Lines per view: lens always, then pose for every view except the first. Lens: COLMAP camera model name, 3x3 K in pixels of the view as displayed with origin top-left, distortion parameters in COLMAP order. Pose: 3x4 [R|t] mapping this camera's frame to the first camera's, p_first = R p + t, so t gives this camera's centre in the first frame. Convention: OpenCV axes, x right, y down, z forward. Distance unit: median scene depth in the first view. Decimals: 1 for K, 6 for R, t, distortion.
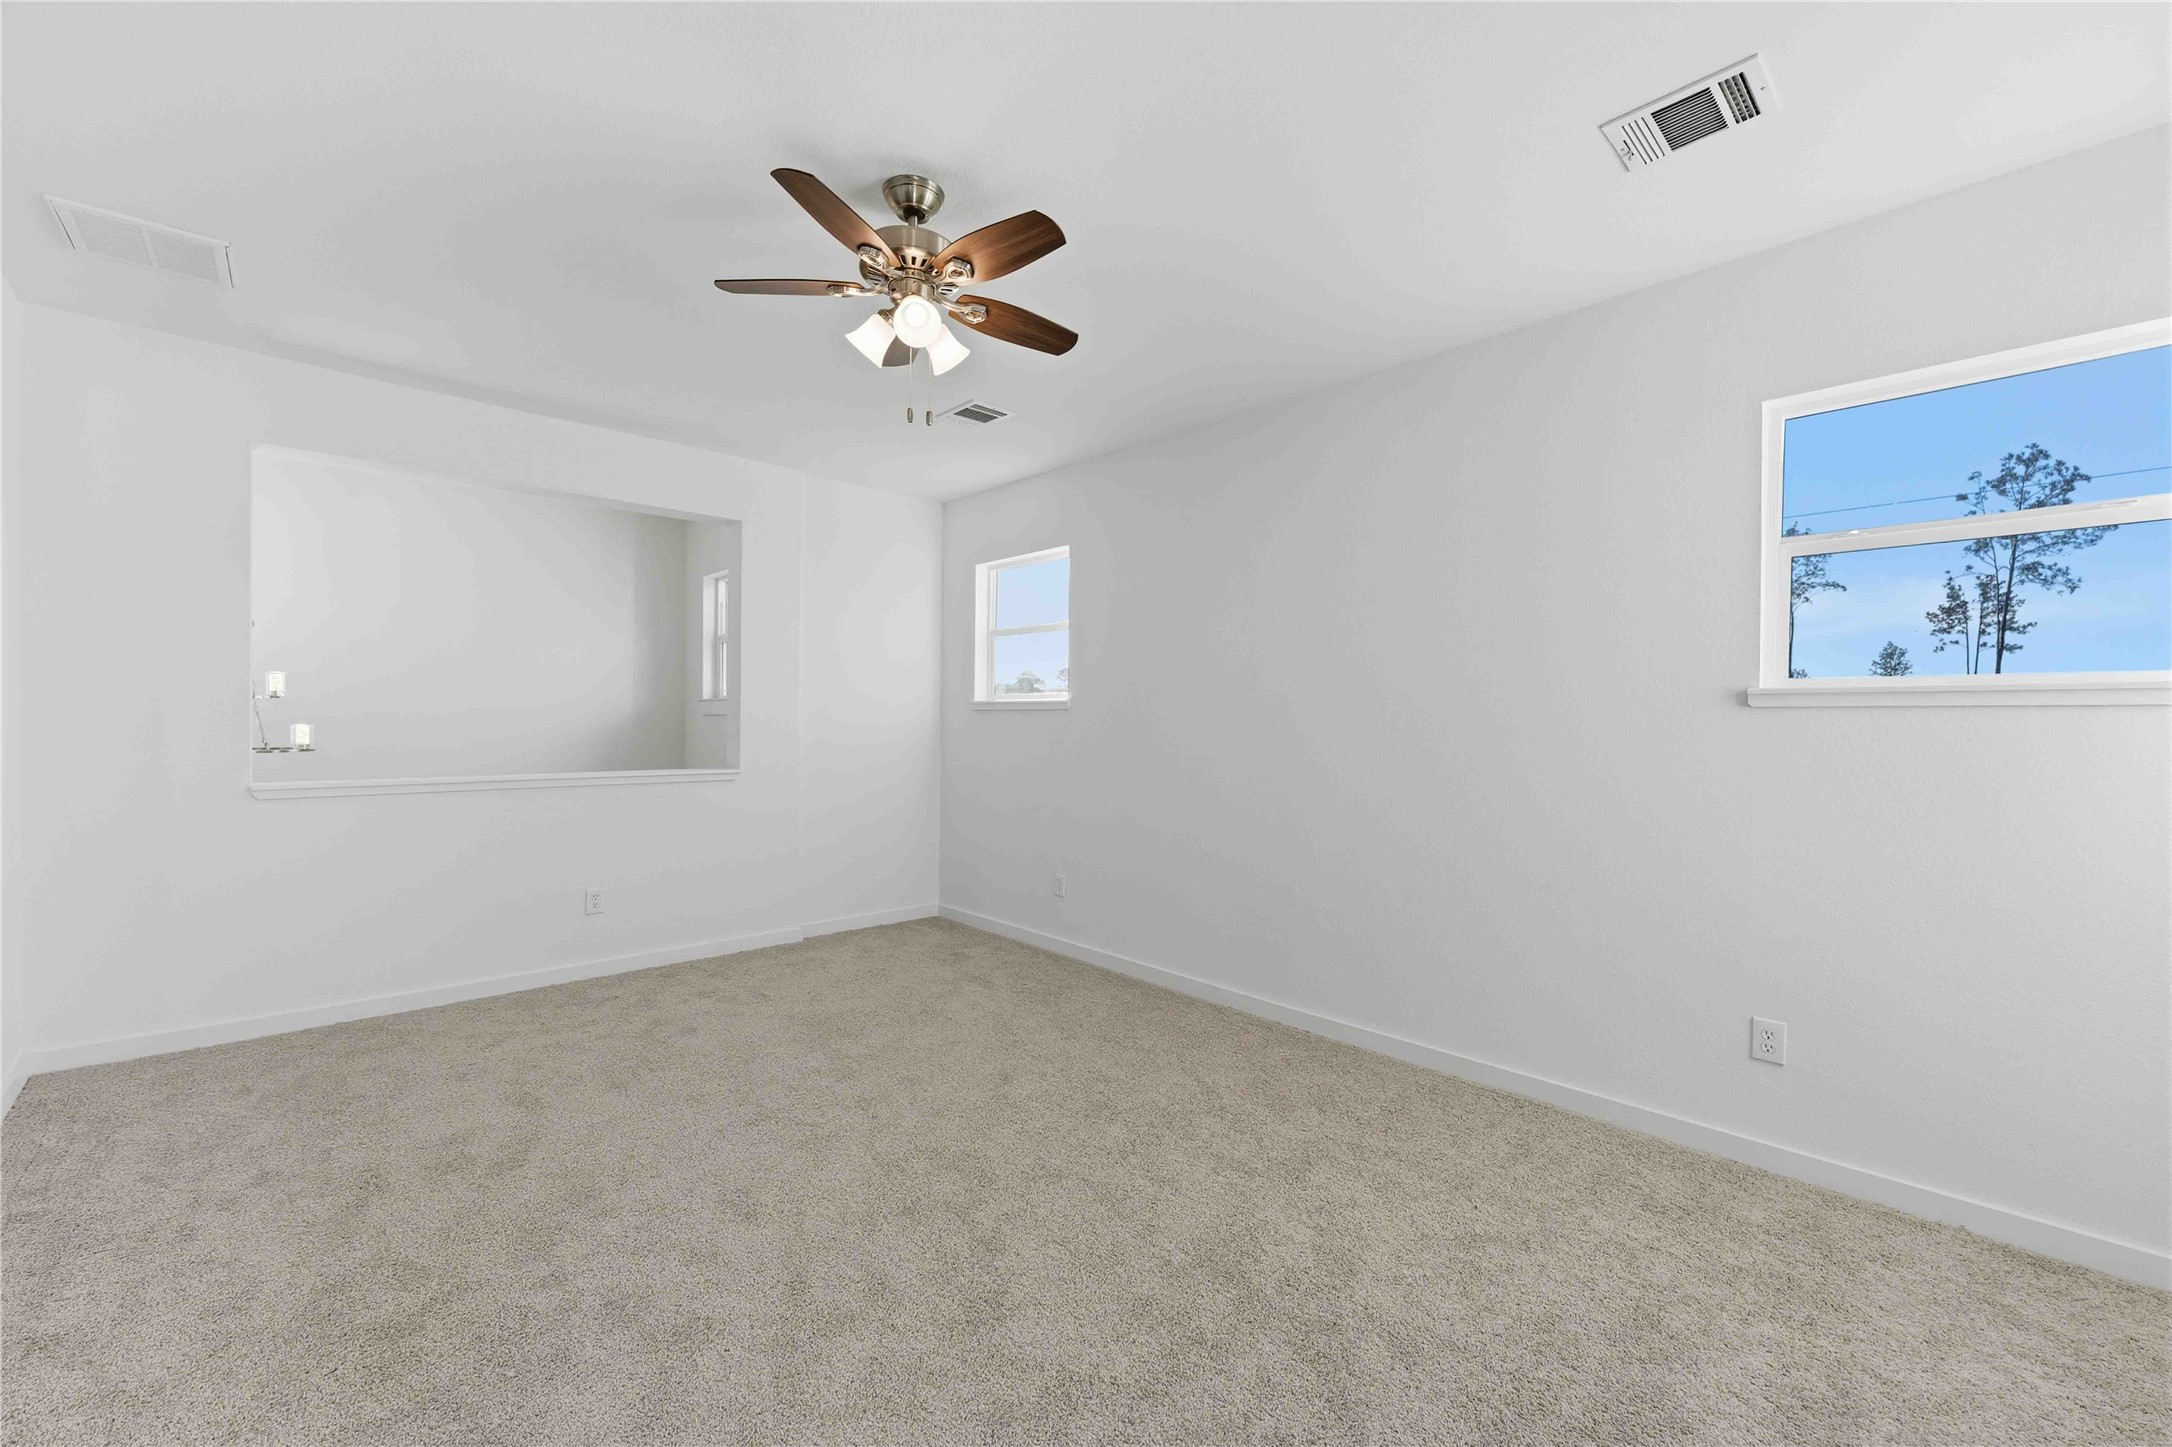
lens RADIAL K [[880.8, 0, 1086.0], [0, 880.8, 723.5], [0, 0, 1]] dist [-0.000573, -0.000398]
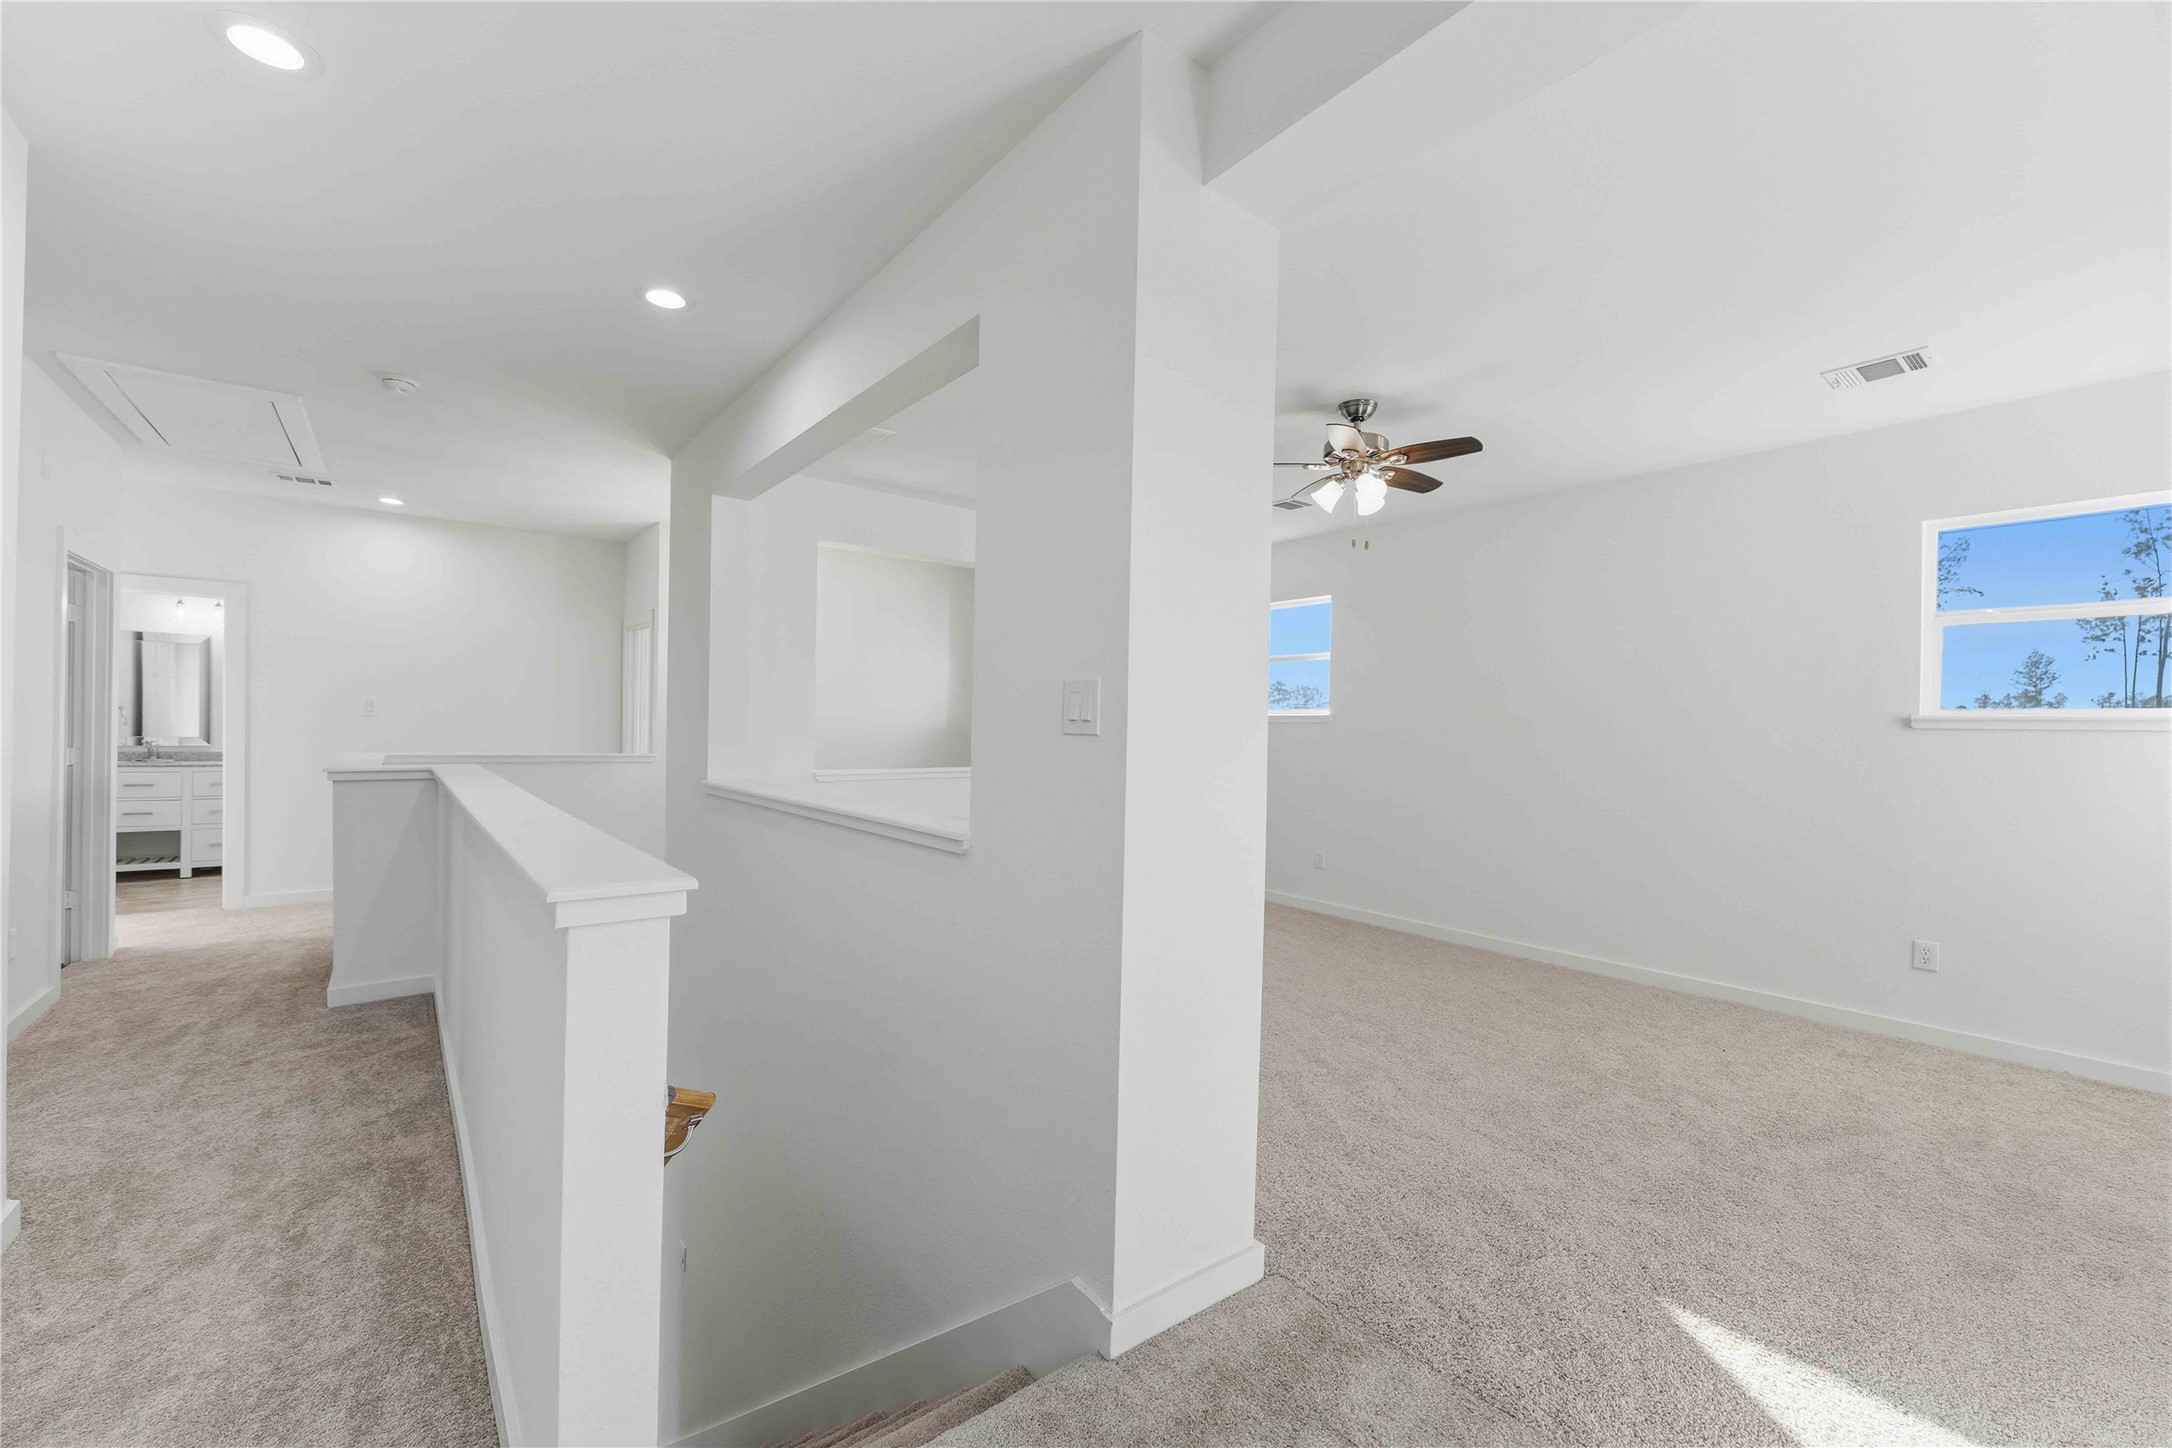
lens RADIAL K [[881.7, 0, 1086.0], [0, 881.7, 724.0], [0, 0, 1]] dist [0.001450, 0.000331]
pose [[0.996547, 0.006542, -0.082773, -0.509576], [-0.006841, 0.999971, -0.003329, -0.012729], [0.082749, 0.003884, 0.996563, -0.595698]]
